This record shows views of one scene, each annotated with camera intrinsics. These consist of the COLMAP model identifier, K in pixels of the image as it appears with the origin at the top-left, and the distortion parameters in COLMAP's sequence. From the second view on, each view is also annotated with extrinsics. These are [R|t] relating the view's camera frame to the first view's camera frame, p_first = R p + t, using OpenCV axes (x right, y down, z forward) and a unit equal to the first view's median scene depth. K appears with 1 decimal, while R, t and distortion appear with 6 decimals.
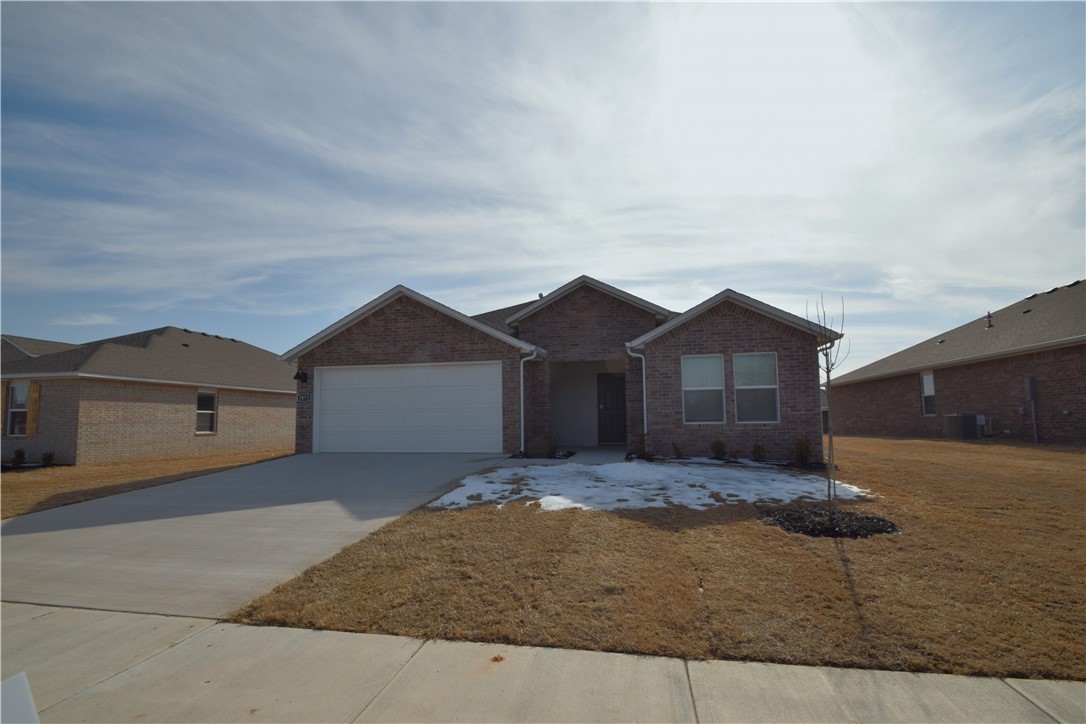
lens RADIAL K [[478.8, 0, 538.8], [0, 478.8, 383.7], [0, 0, 1]] dist [0.011940, -0.016231]
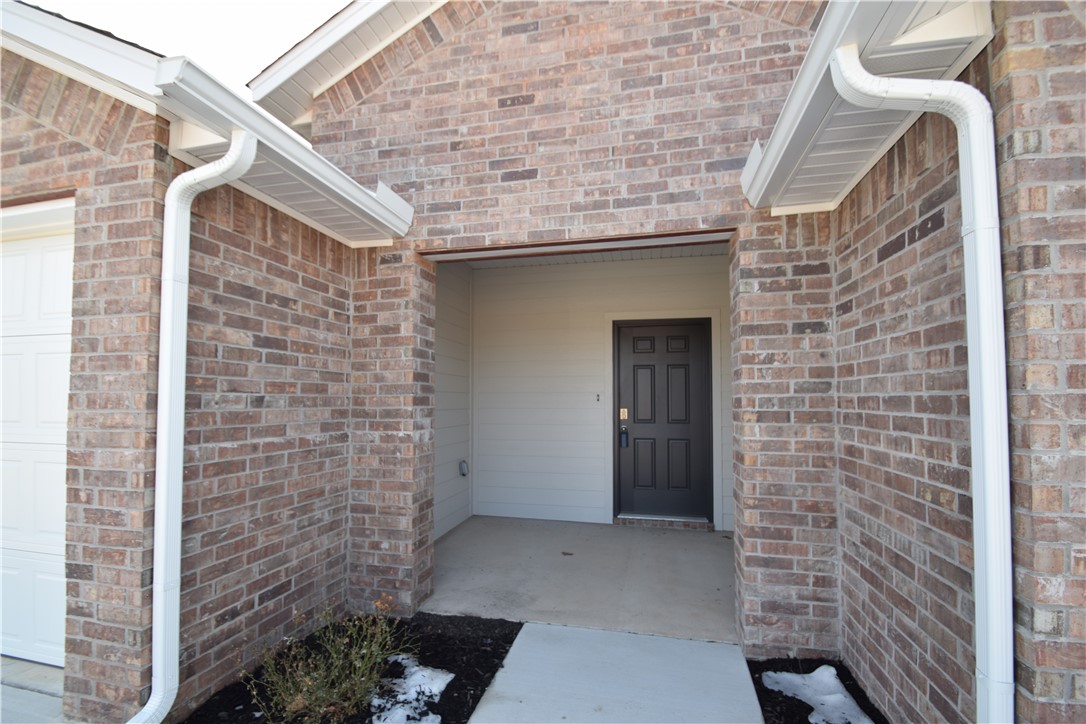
lens RADIAL K [[478.8, 0, 538.8], [0, 478.8, 383.7], [0, 0, 1]] dist [0.011940, -0.016231]
pose [[0.999185, 0.011068, -0.038829, 0.096721], [-0.009592, 0.999232, 0.037996, 0.013753], [0.039219, -0.037593, 0.998523, 0.769286]]
